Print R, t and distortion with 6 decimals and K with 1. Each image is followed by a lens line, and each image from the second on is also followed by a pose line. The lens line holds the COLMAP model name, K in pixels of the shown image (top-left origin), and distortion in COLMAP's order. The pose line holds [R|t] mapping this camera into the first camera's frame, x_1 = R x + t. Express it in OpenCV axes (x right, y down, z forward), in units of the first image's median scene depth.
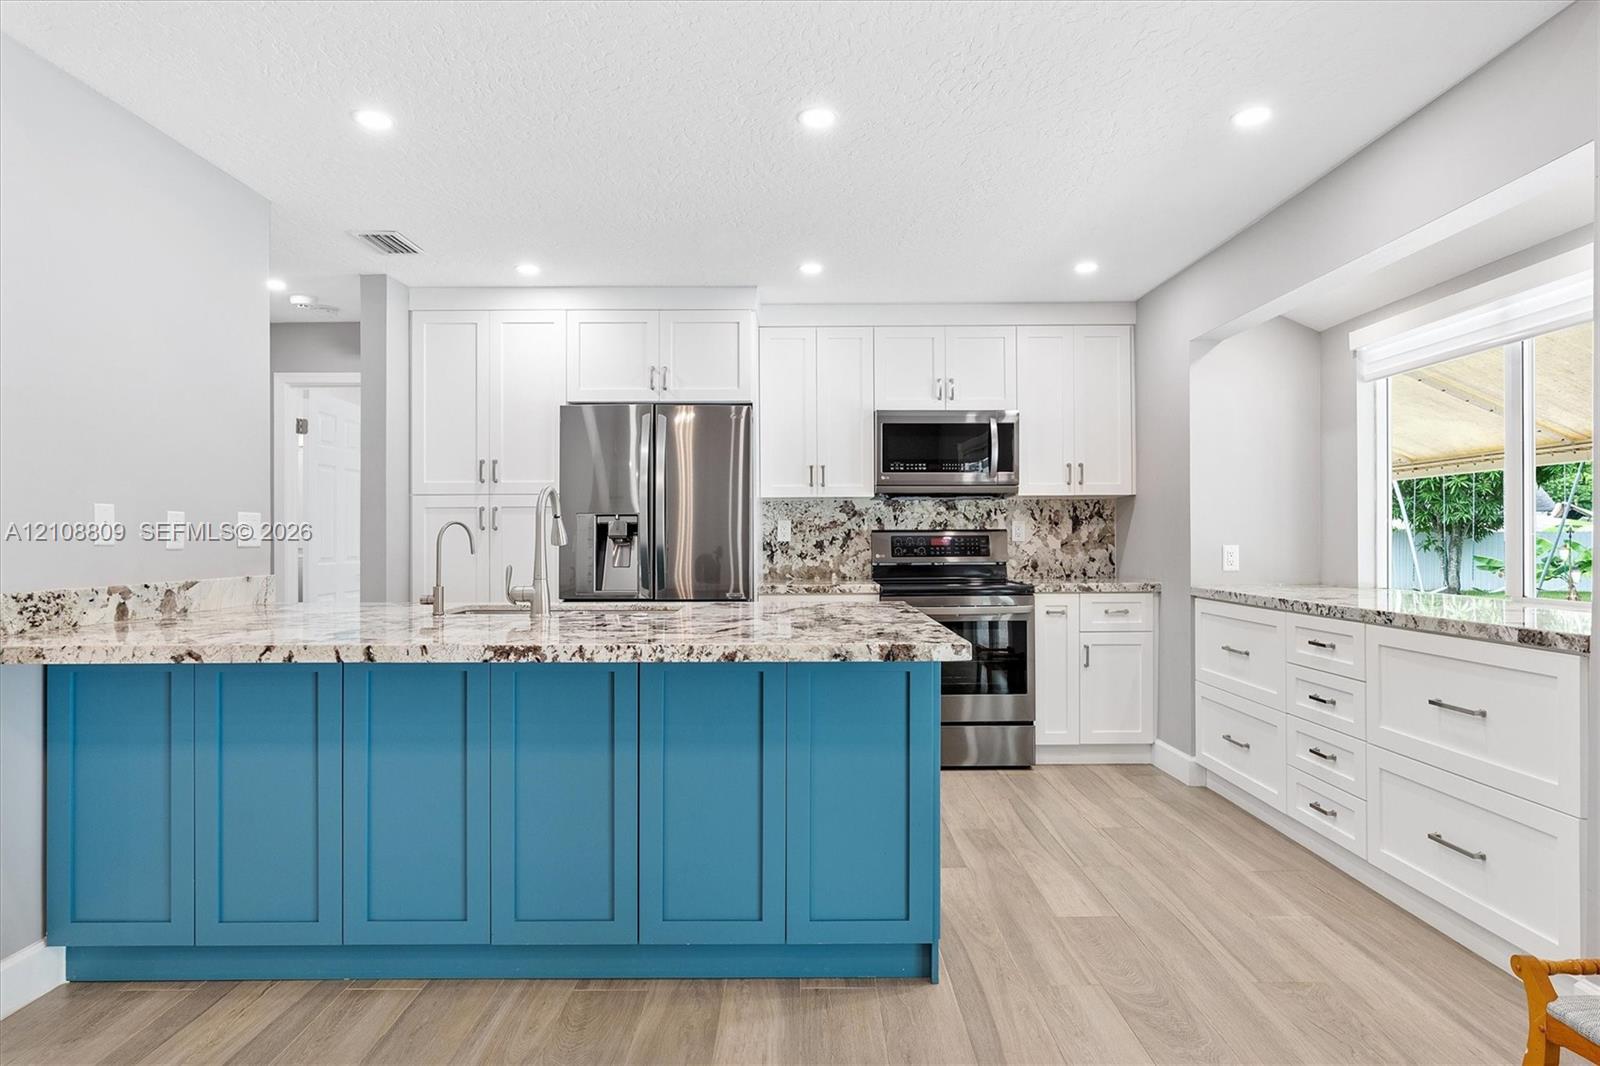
lens RADIAL K [[874.0, 0, 804.0], [0, 874.0, 538.9], [0, 0, 1]] dist [-0.002524, 0.000559]
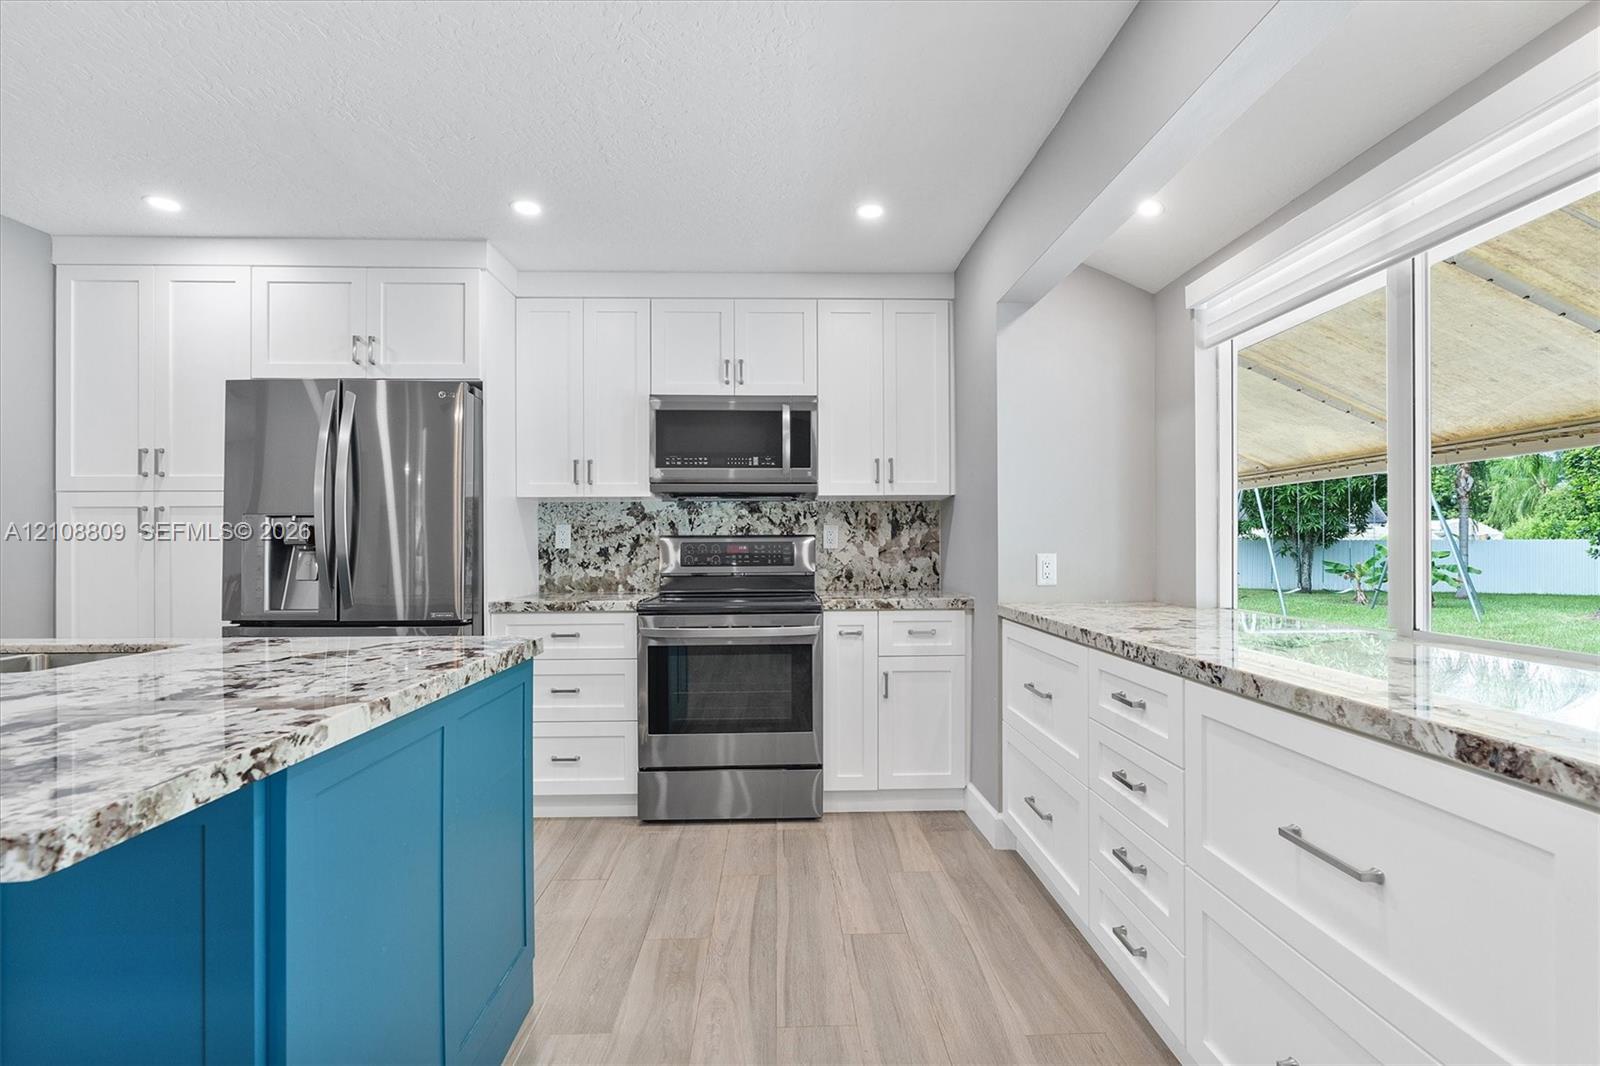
lens RADIAL K [[725.4, 0, 801.7], [0, 725.4, 545.9], [0, 0, 1]] dist [-0.005217, -0.000196]
pose [[0.999493, 0.000604, 0.031841, 0.209141], [-0.000611, 1.000000, 0.000203, -0.000036], [-0.031840, -0.000223, 0.999493, 0.289233]]
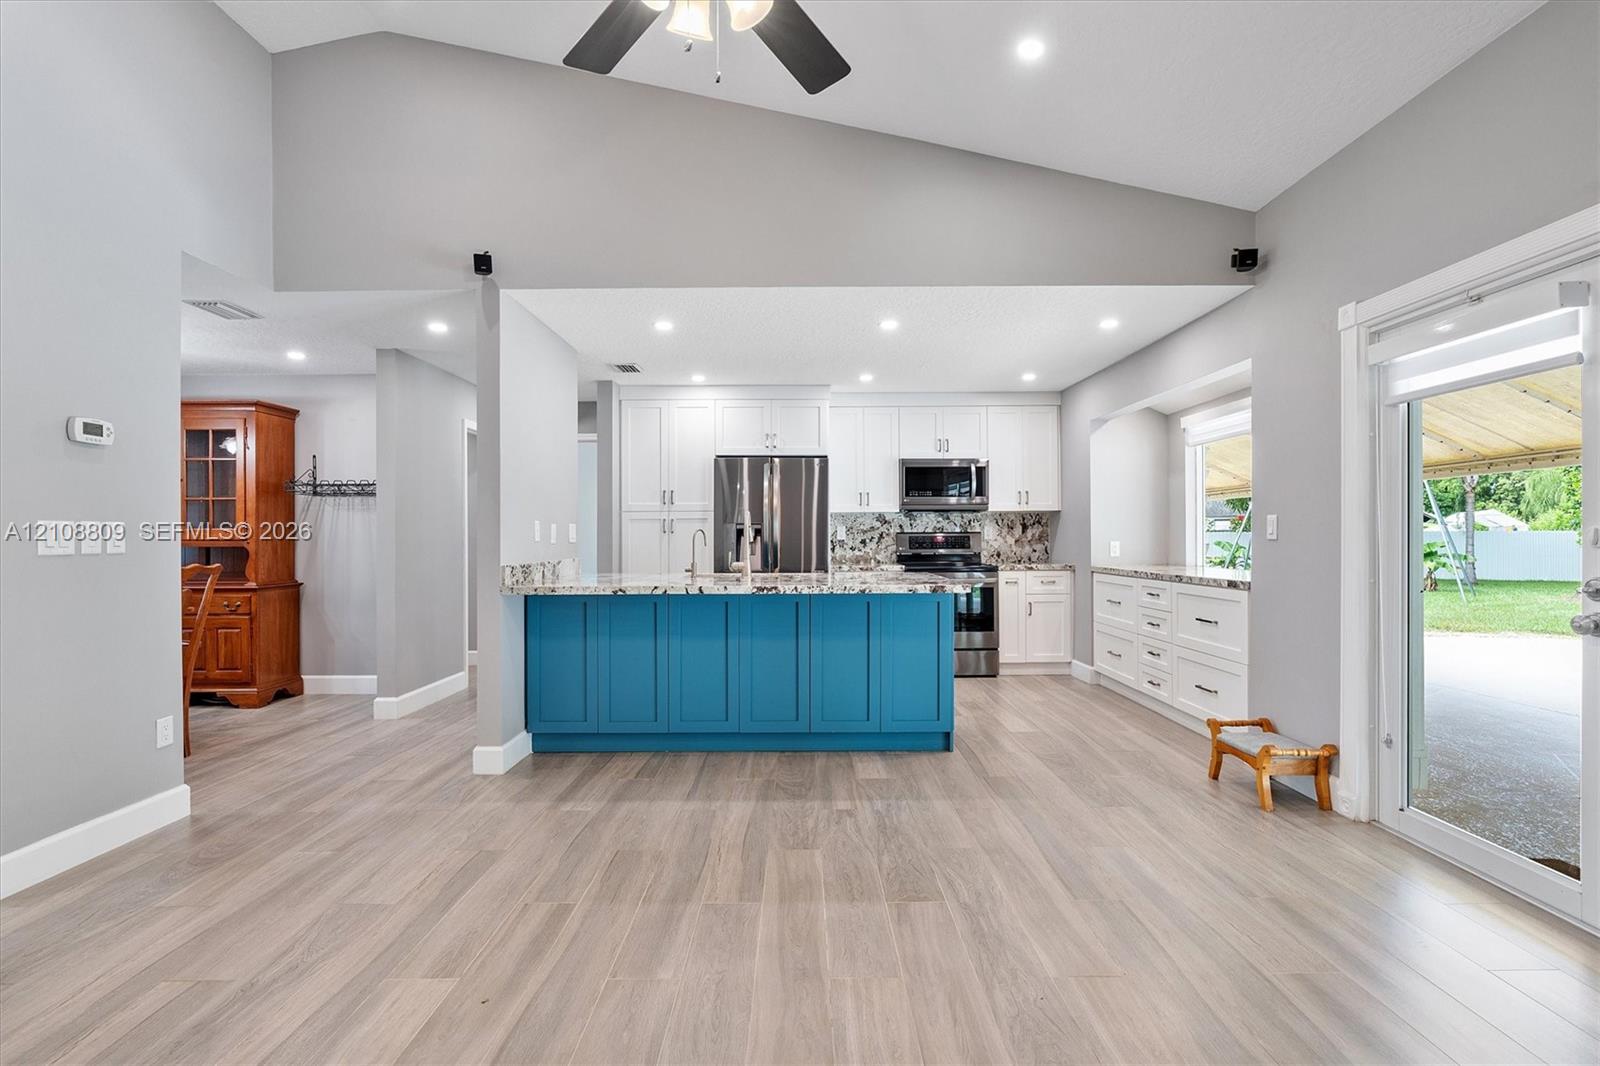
lens RADIAL K [[735.2, 0, 804.2], [0, 735.2, 536.3], [0, 0, 1]] dist [-0.006765, -0.000074]
pose [[0.999999, -0.001249, 0.001004, -0.099045], [0.001251, 0.999997, -0.001908, -0.000688], [-0.001001, 0.001909, 0.999998, -0.367770]]
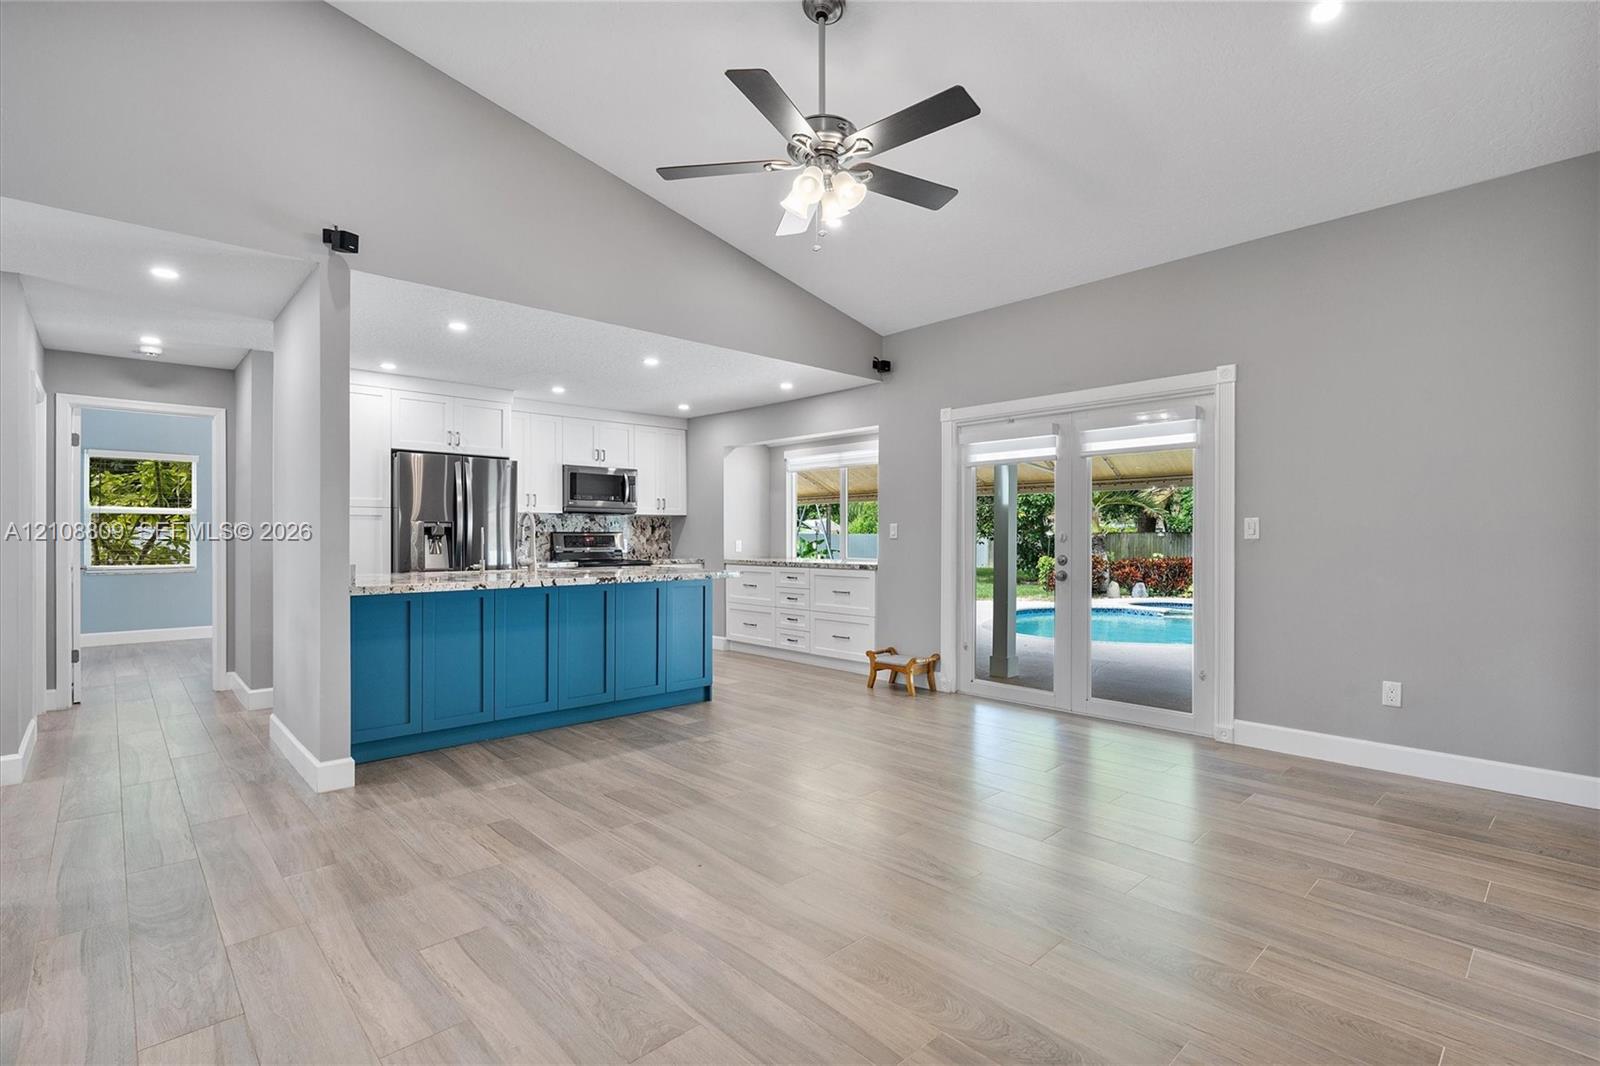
lens RADIAL K [[748.2, 0, 804.0], [0, 748.2, 539.3], [0, 0, 1]] dist [0.000619, 0.000146]
pose [[0.731282, 0.000676, 0.682075, -0.602073], [-0.002087, 0.999997, 0.001246, 0.001530], [-0.682072, -0.002334, 0.731281, -0.441129]]
